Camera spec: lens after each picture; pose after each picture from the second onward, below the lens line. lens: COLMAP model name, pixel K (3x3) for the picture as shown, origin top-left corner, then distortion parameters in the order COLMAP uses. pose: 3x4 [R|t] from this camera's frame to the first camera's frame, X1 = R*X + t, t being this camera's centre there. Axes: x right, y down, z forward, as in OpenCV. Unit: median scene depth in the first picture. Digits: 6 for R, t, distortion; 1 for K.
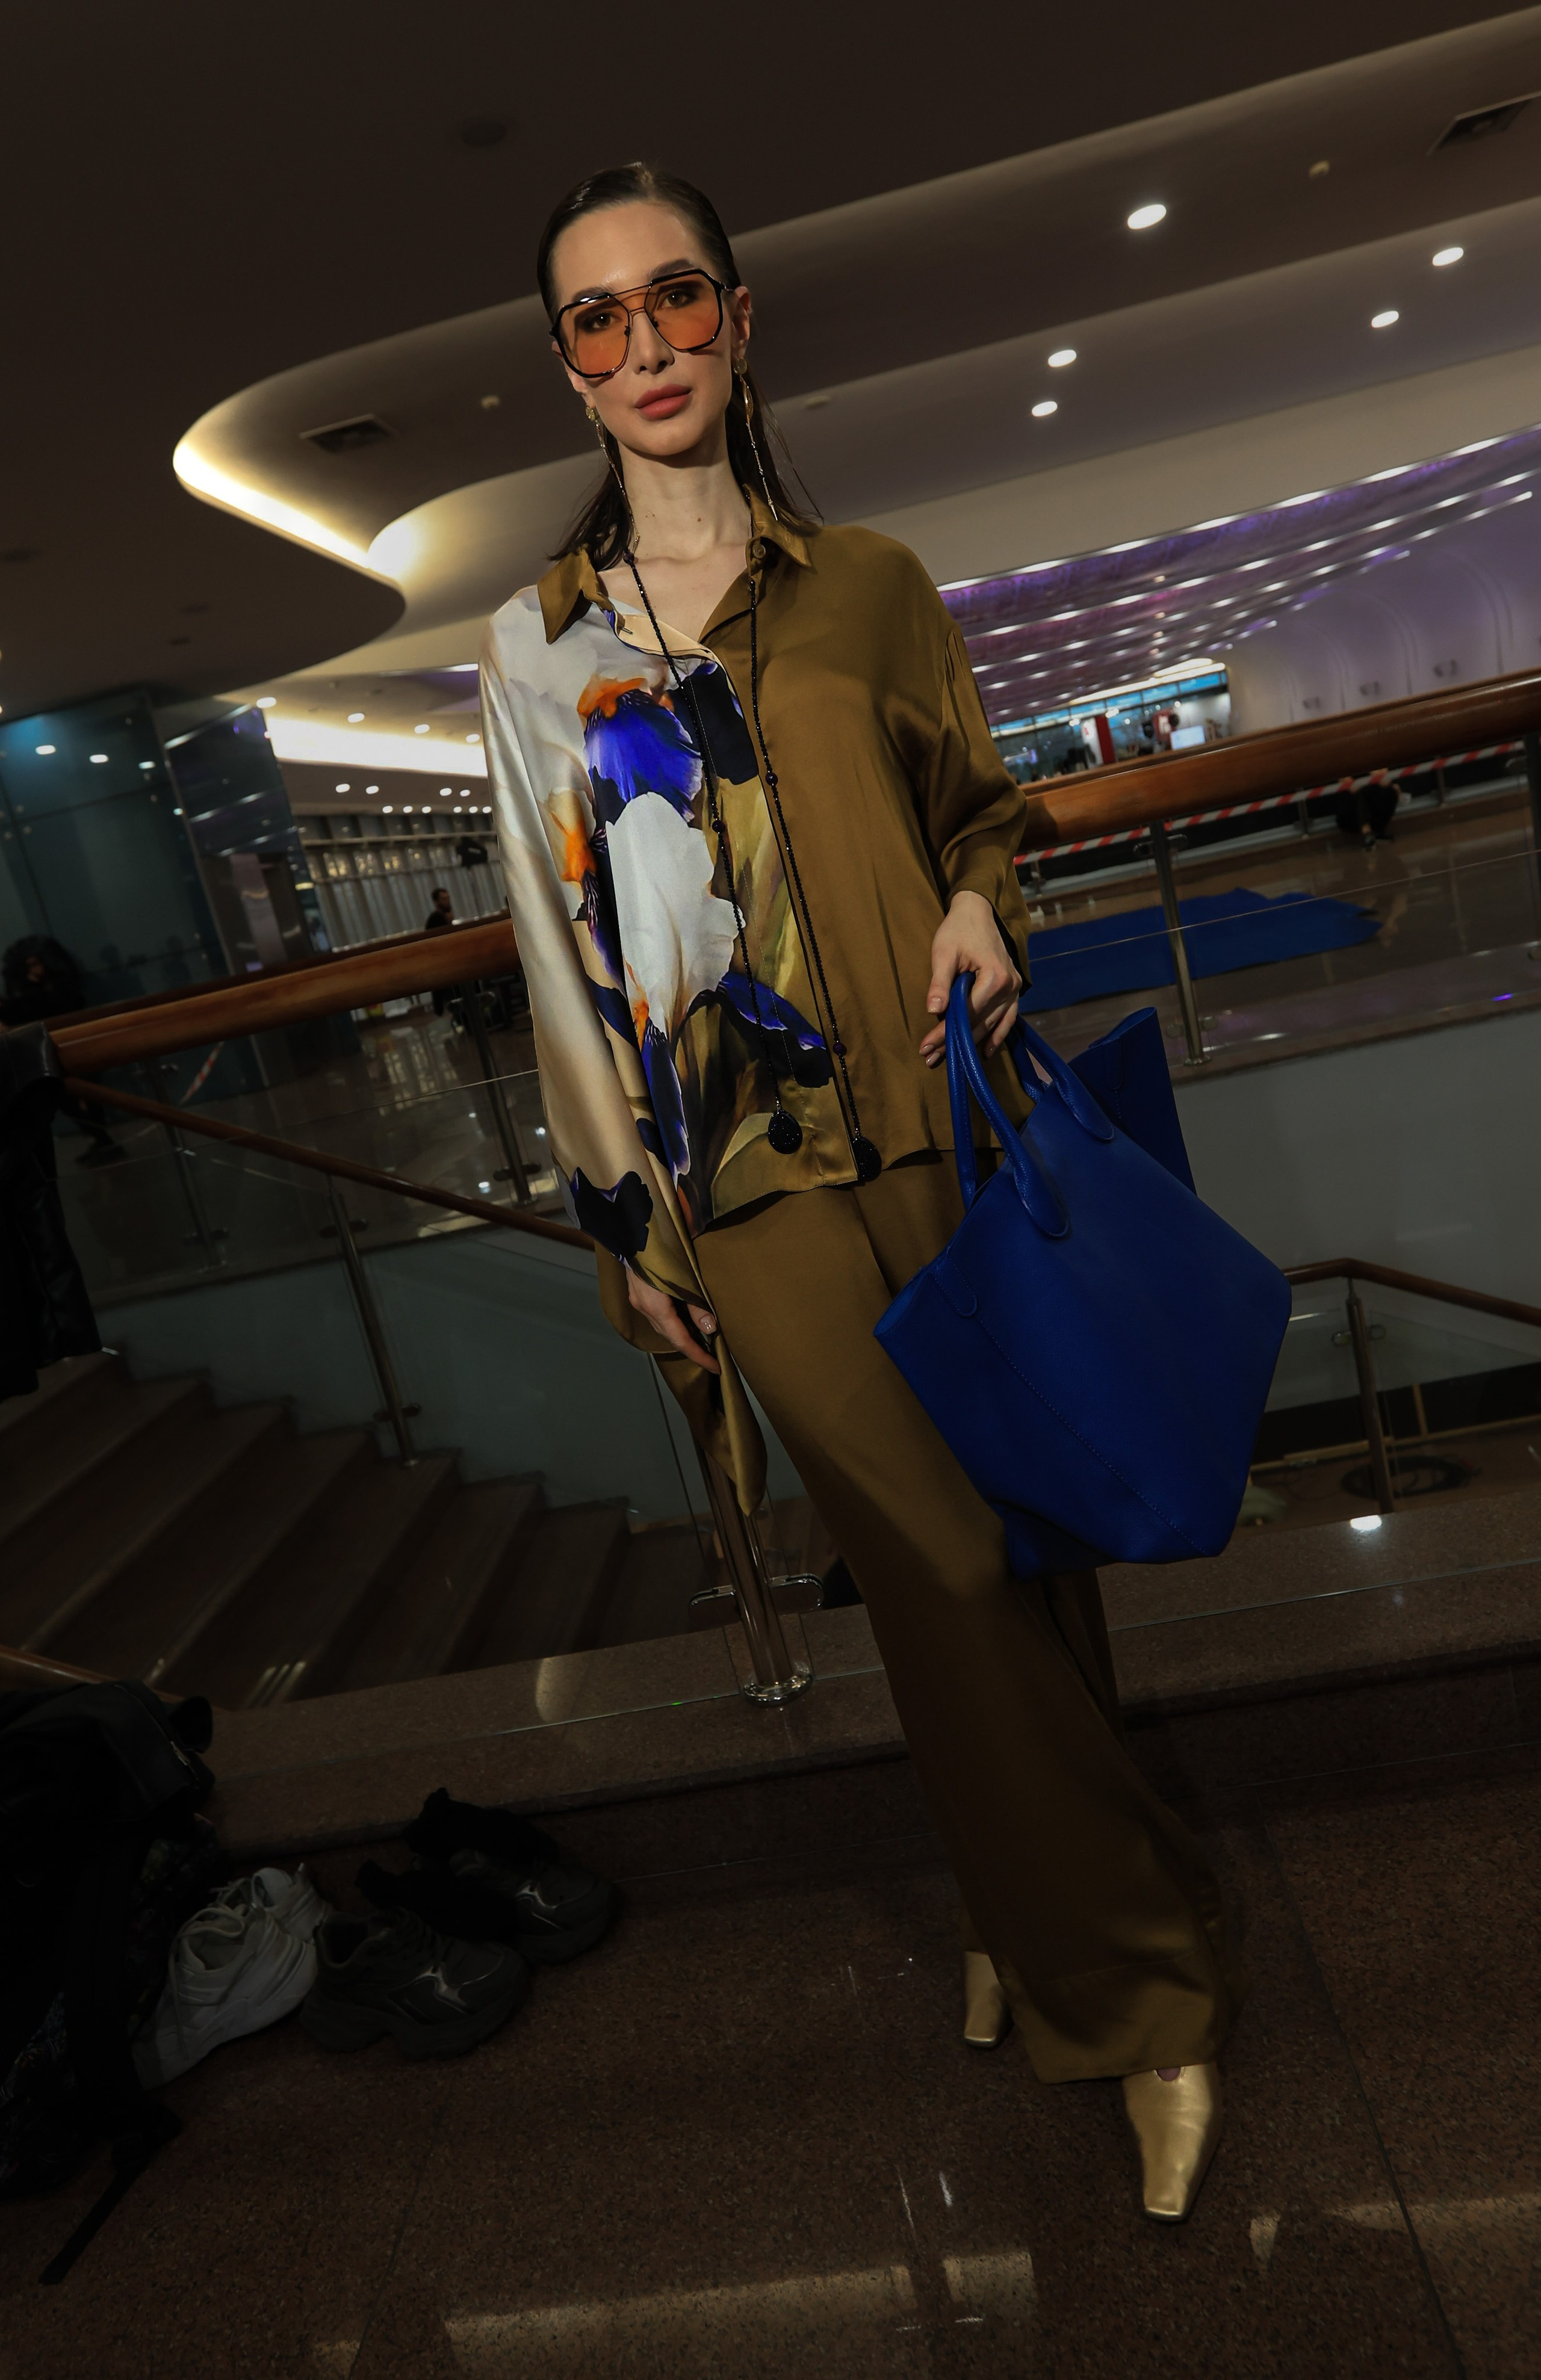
lens RADIAL K [[1372.0, 0, 771.5], [0, 1372.0, 1195.0], [0, 0, 1]] dist [0.001977, 0.000817]
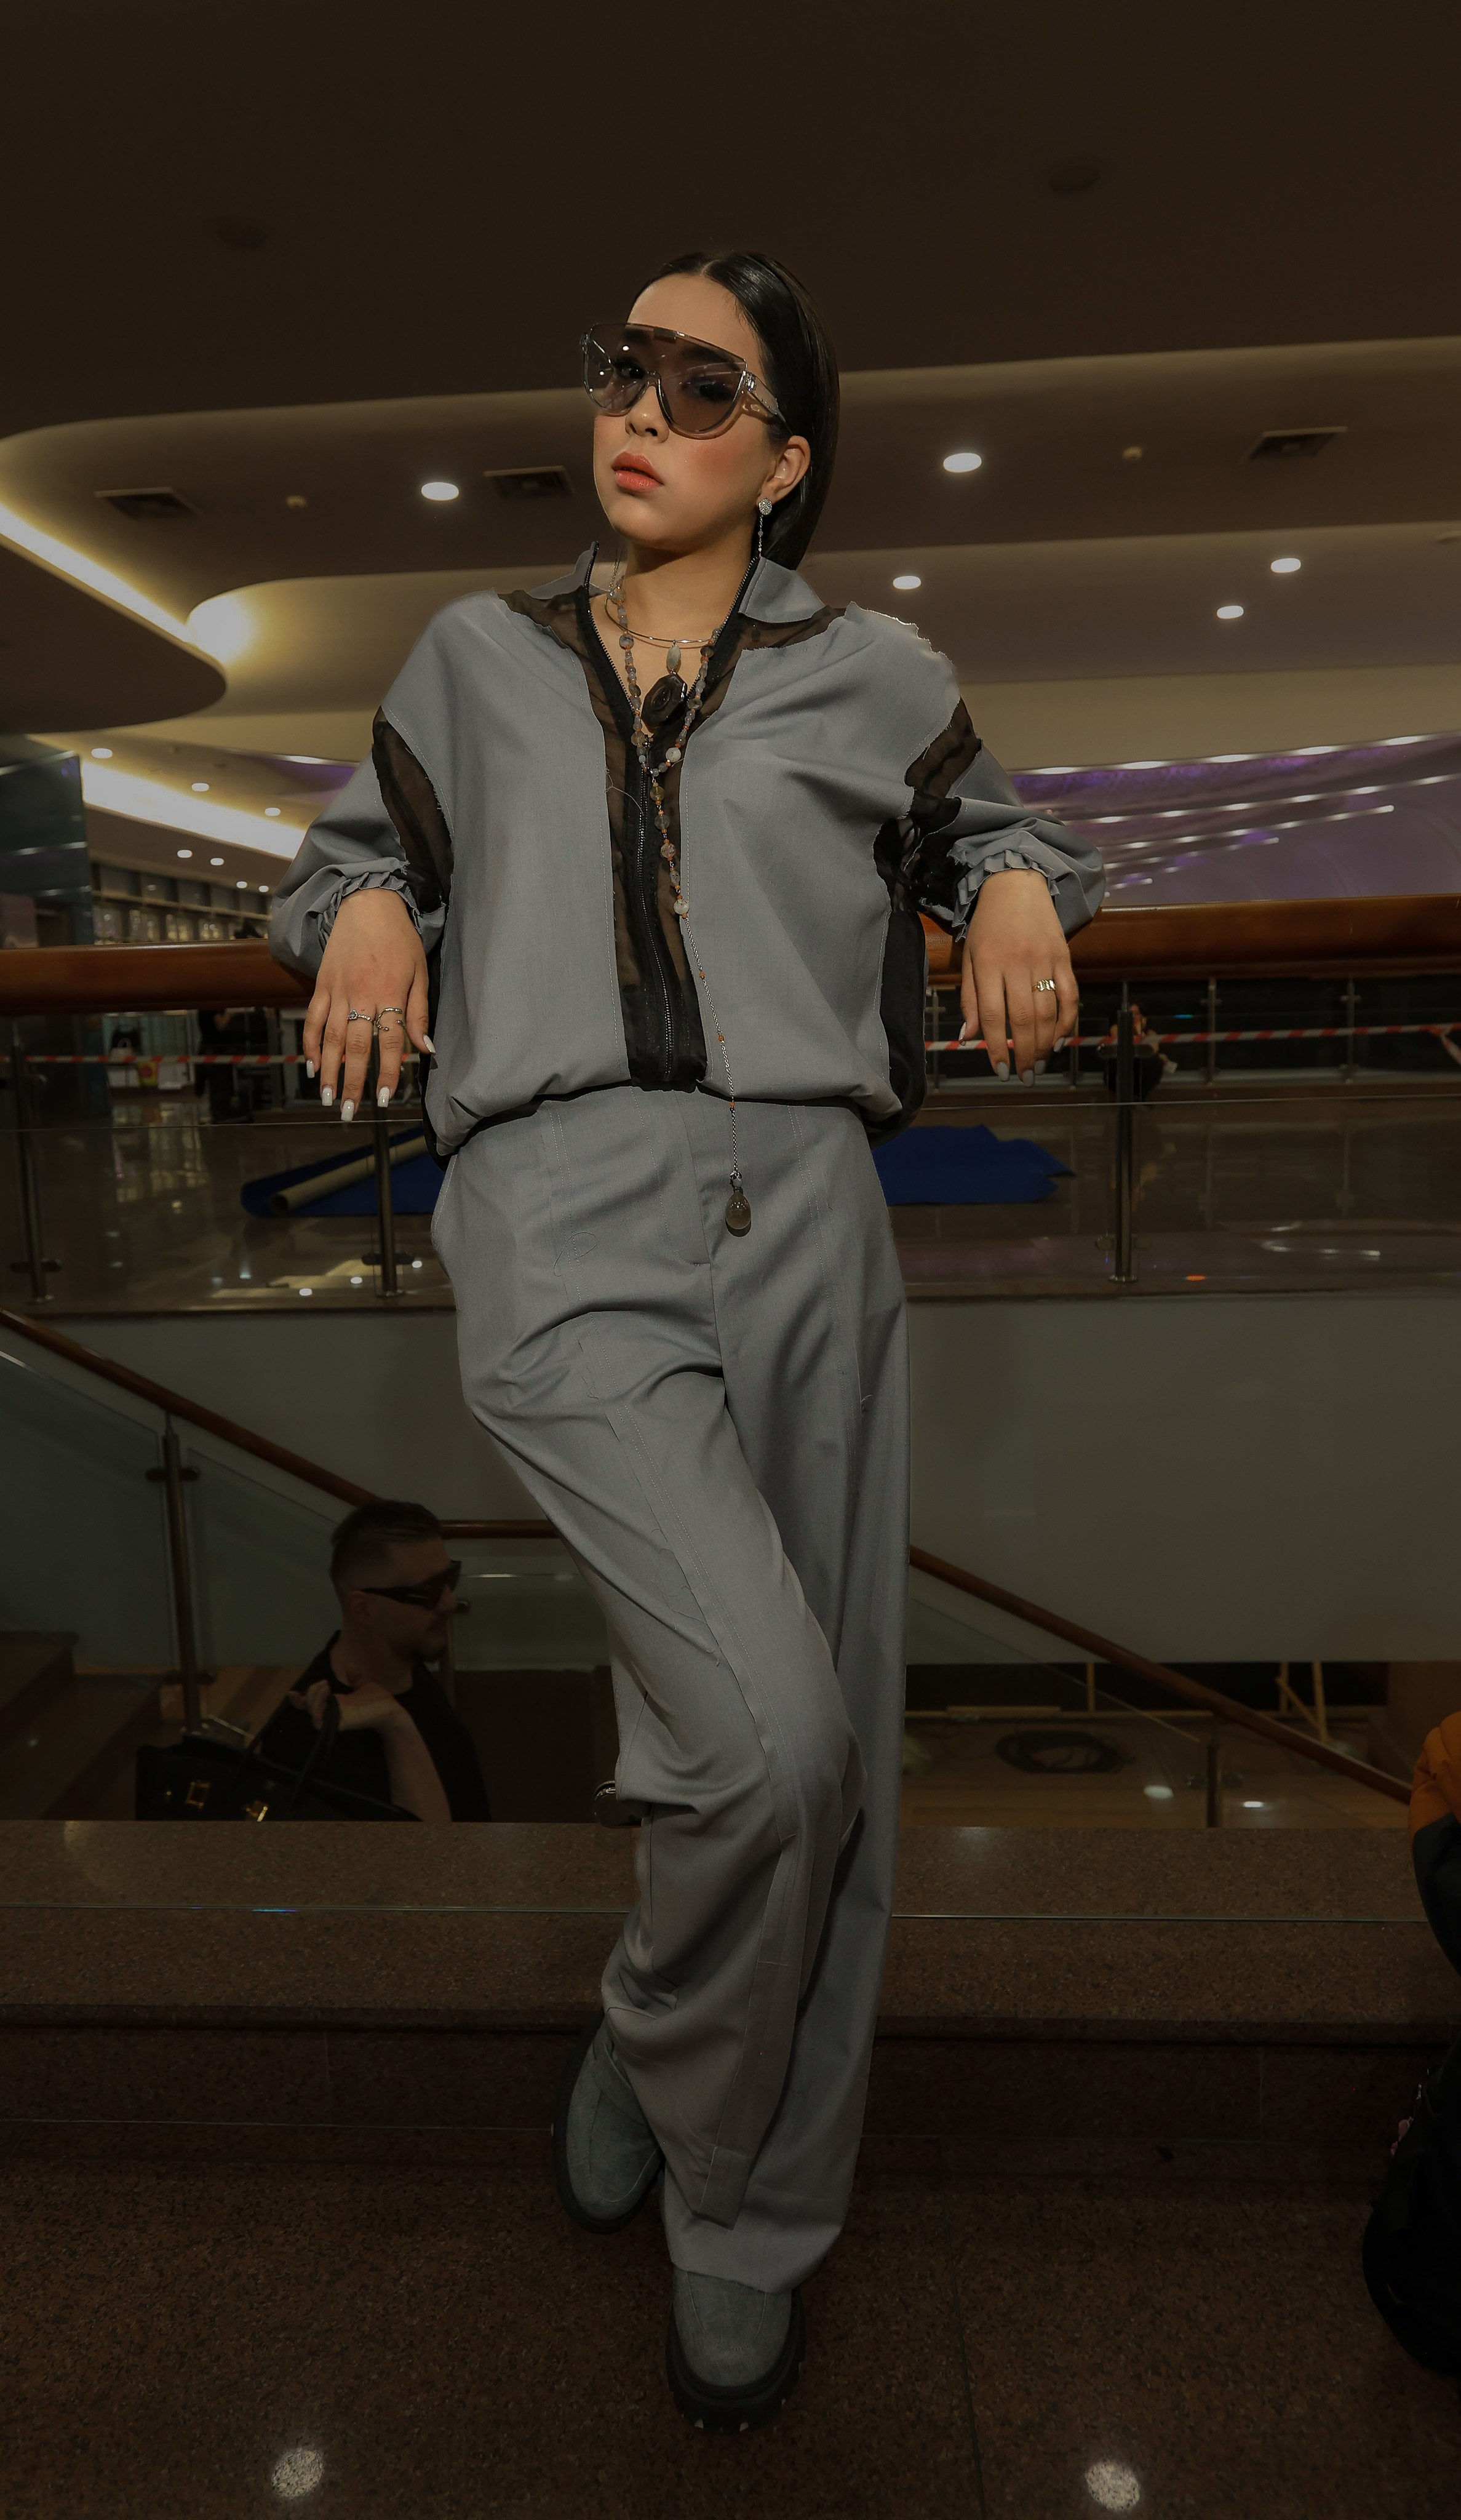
lens RADIAL K [[1384.4, 0, 730.3], [0, 1384.4, 1257.0], [0, 0, 1]] dist [0.001848, 0.000956]
pose [[0.981607, 0.187694, 0.034906, 0.129595], [-0.184935, 0.980239, -0.070217, -0.023601], [-0.047396, 0.062470, 0.996921, 0.016950]]
